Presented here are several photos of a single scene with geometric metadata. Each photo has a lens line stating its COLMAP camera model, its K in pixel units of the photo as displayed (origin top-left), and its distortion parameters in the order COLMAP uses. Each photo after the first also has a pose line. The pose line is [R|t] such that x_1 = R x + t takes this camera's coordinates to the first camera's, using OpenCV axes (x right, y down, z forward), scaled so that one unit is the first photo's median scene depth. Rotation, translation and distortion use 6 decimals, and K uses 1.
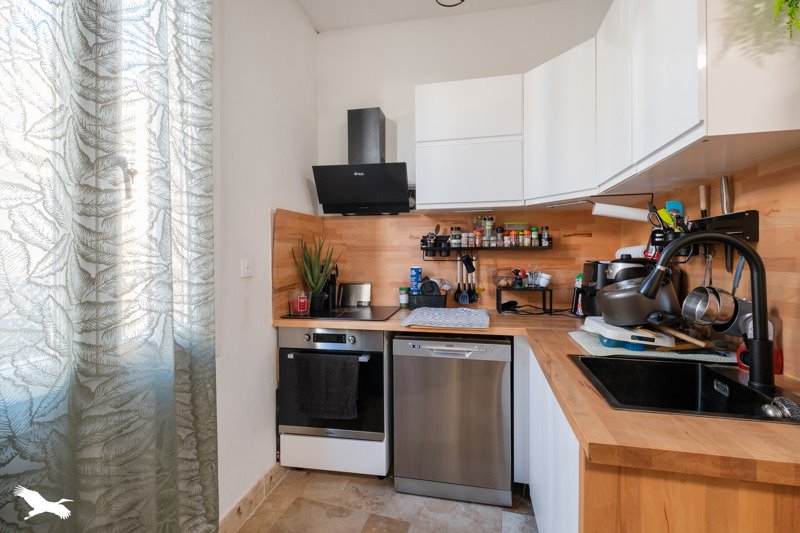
lens RADIAL K [[354.9, 0, 420.7], [0, 354.9, 254.9], [0, 0, 1]] dist [-0.000429, -0.000898]
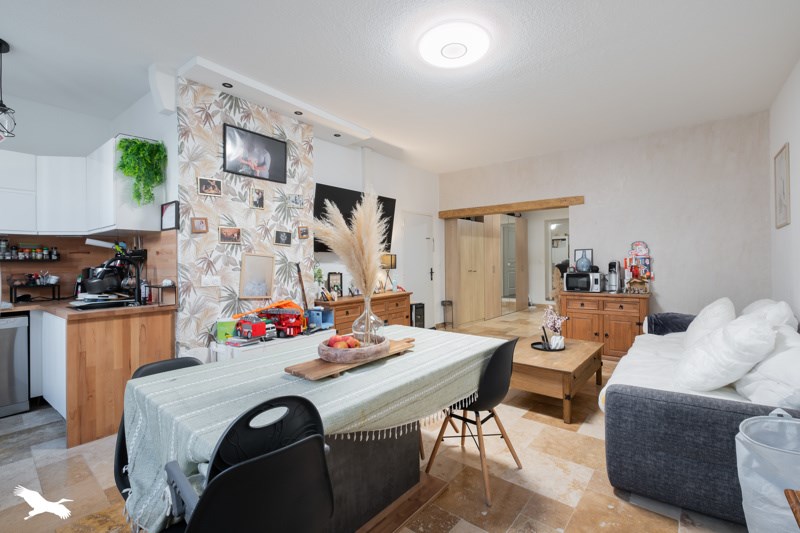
lens RADIAL K [[354.9, 0, 404.3], [0, 354.9, 261.9], [0, 0, 1]] dist [-0.000429, -0.000898]
pose [[0.445527, -0.000038, 0.895269, -0.396179], [0.004656, 0.999987, -0.002275, -0.001133], [-0.895256, 0.005182, 0.445521, -1.180391]]
